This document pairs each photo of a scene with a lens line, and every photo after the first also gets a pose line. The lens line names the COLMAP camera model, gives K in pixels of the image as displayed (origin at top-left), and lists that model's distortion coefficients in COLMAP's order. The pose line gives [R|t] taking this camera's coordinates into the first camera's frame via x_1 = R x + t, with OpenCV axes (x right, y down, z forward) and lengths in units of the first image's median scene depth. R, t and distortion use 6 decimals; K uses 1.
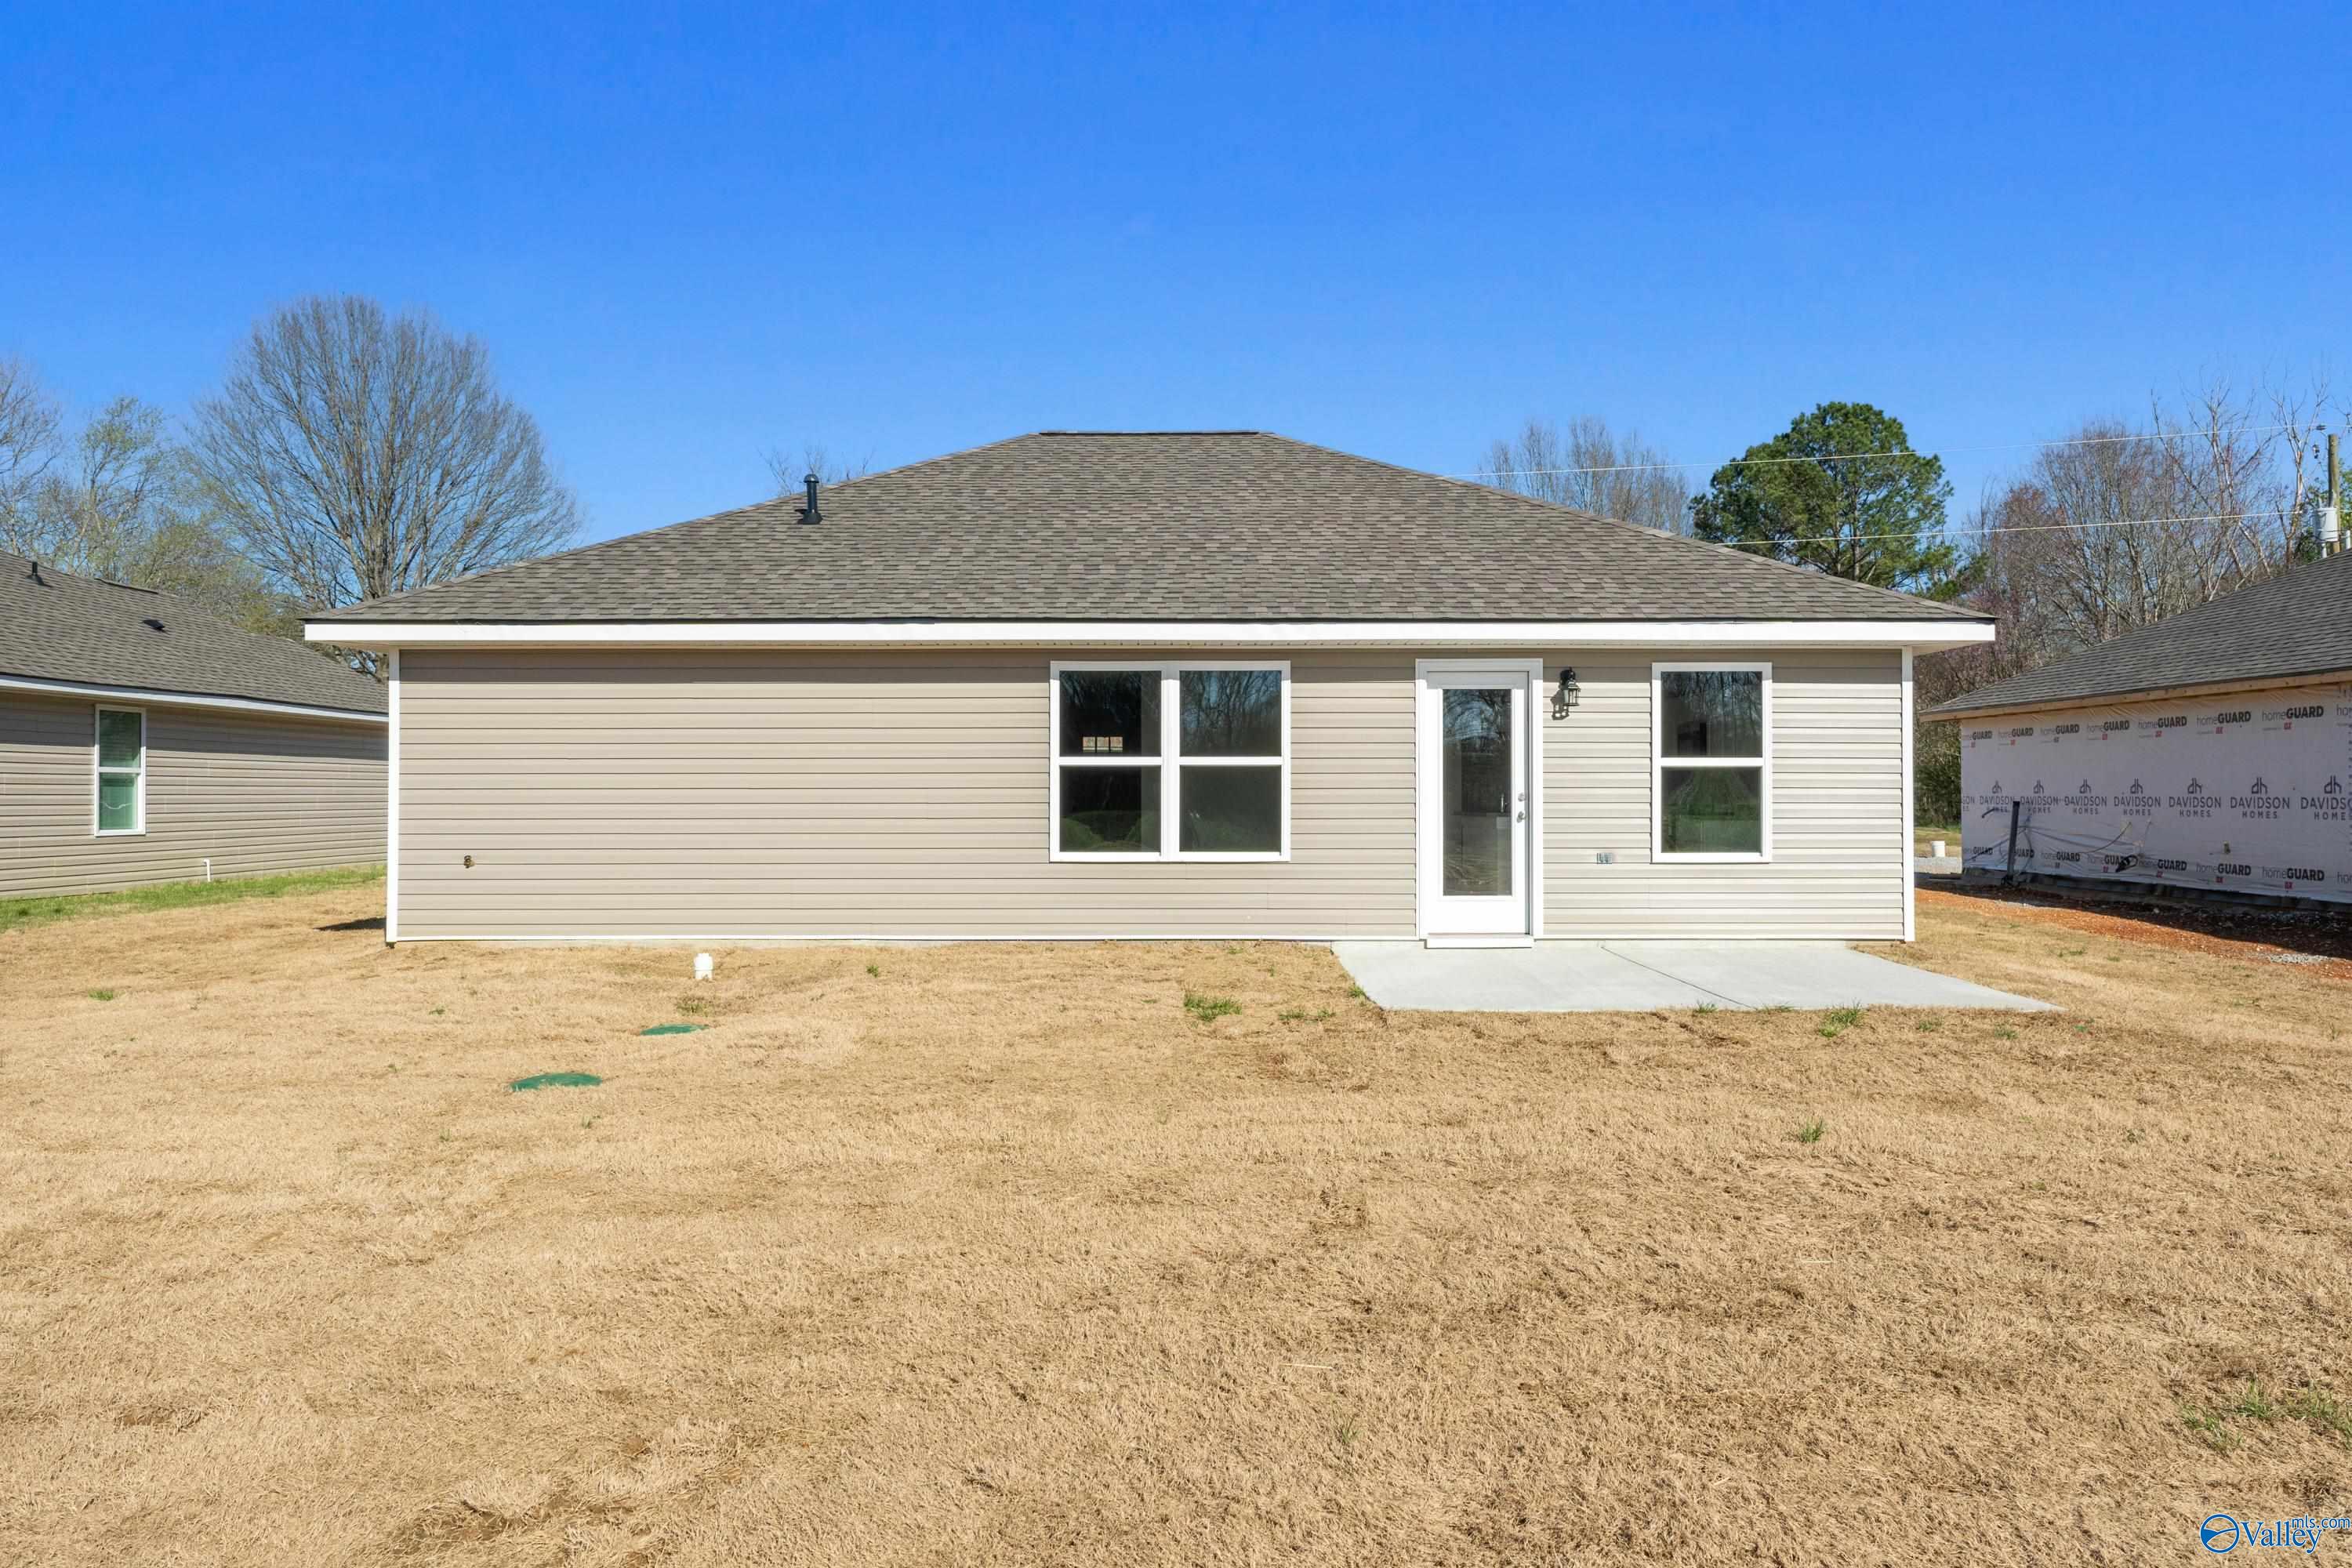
lens RADIAL K [[1695.3, 0, 1163.1], [0, 1695.3, 784.7], [0, 0, 1]] dist [0.002075, 0.002351]
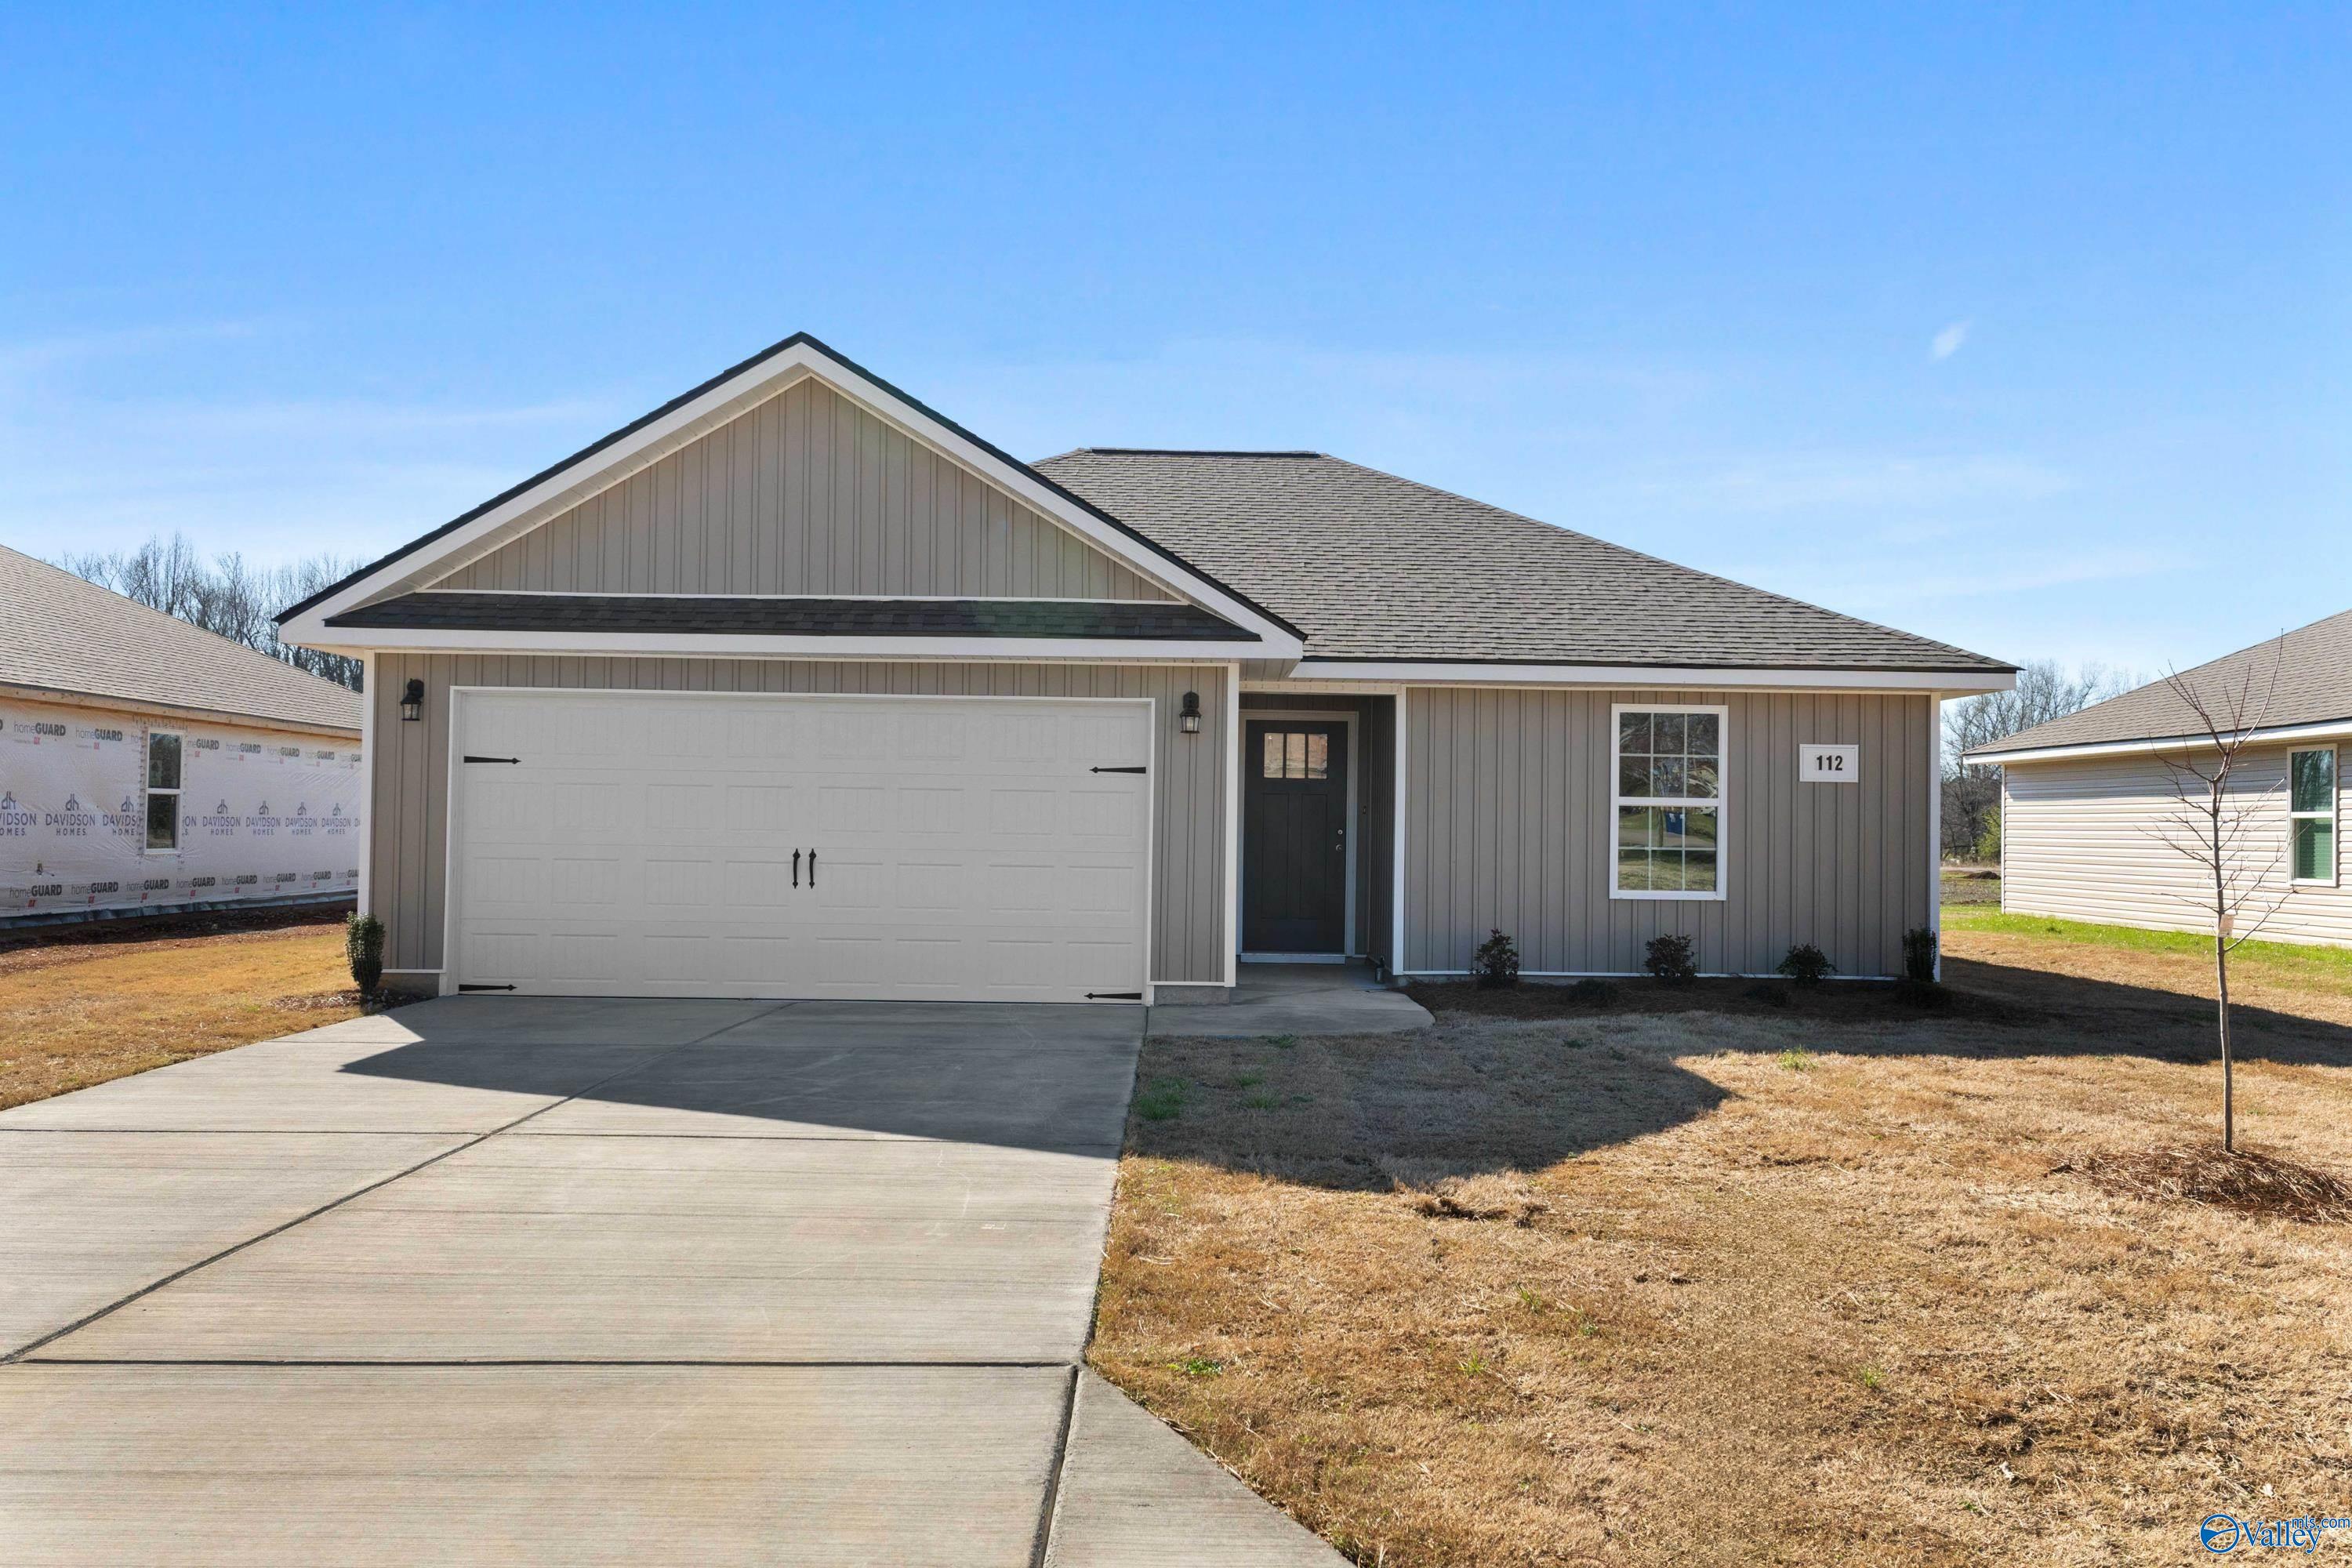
lens RADIAL K [[1962.8, 0, 1176.0], [0, 1962.8, 784.0], [0, 0, 1]] dist [0.000723, 0.000473]
pose [[-0.999889, -0.013275, 0.006791, -0.000392], [-0.013473, 0.999461, -0.029925, 0.022137], [-0.006390, -0.030013, -0.999529, 3.060776]]
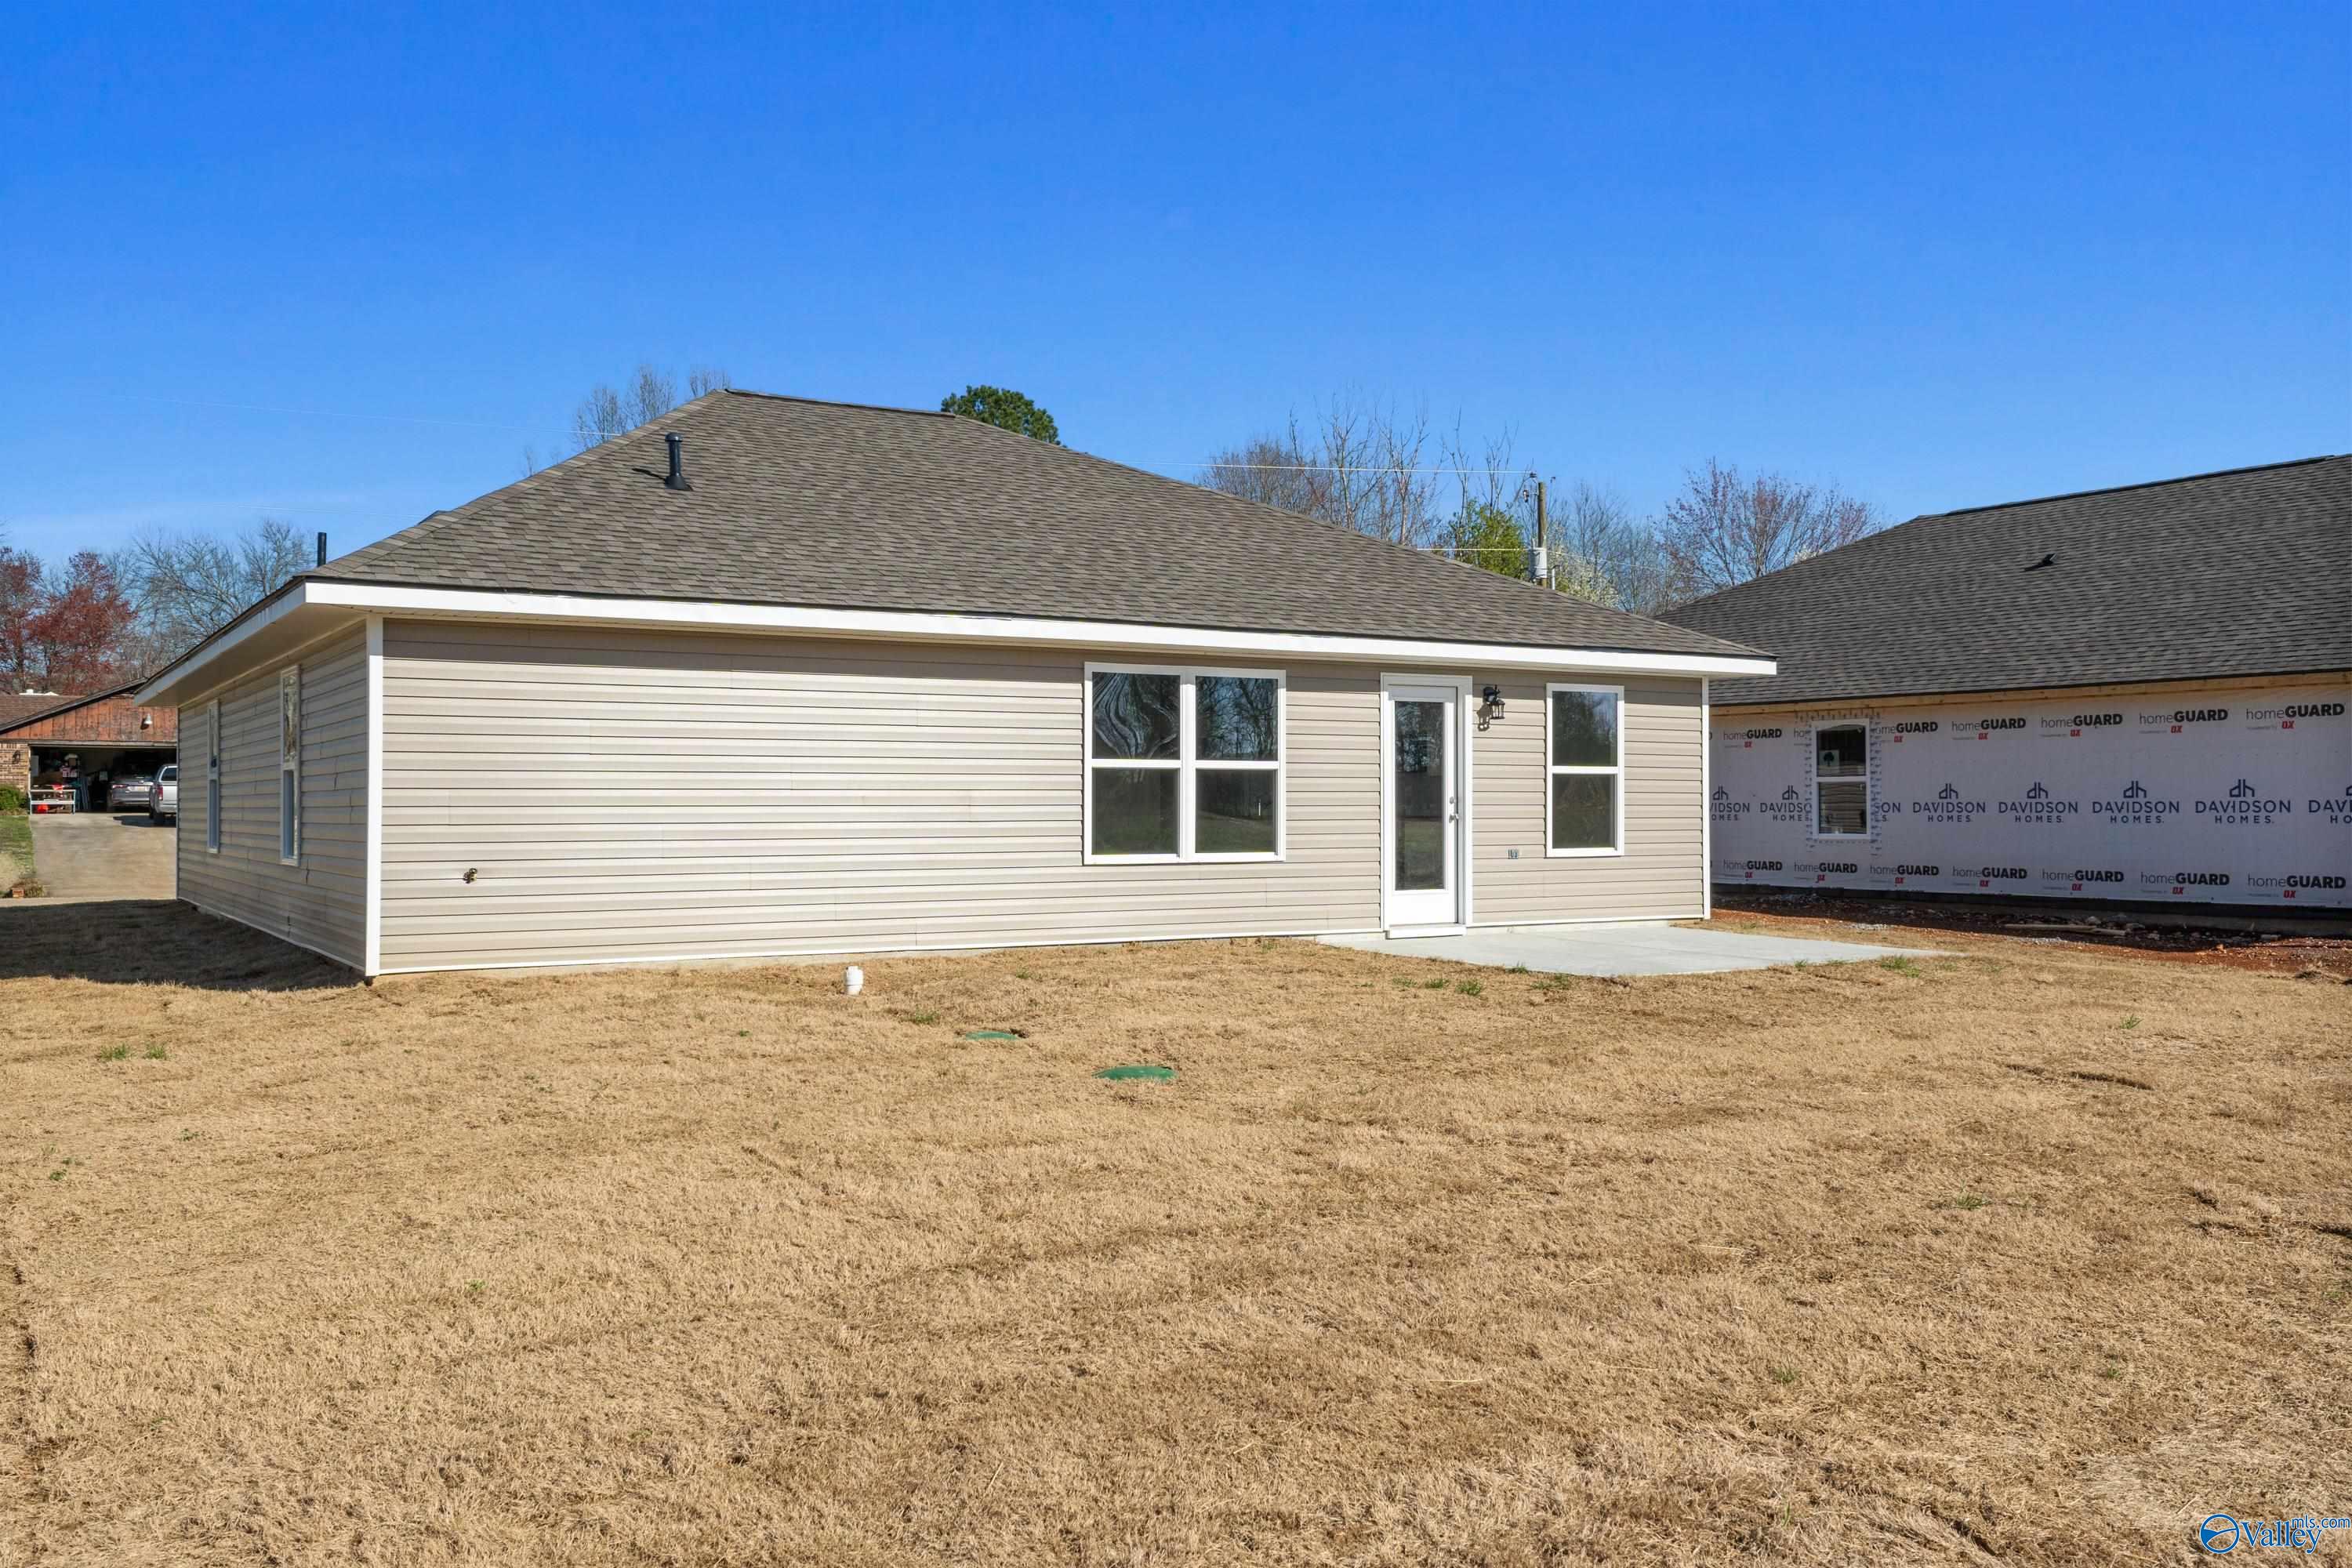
lens RADIAL K [[1944.8, 0, 1176.0], [0, 1944.8, 784.0], [0, 0, 1]] dist [0.001766, 0.001611]
pose [[0.860597, 0.005767, 0.509255, -0.591460], [-0.005713, 0.999982, -0.001671, -0.000084], [-0.509255, -0.001471, 0.860614, -0.002501]]
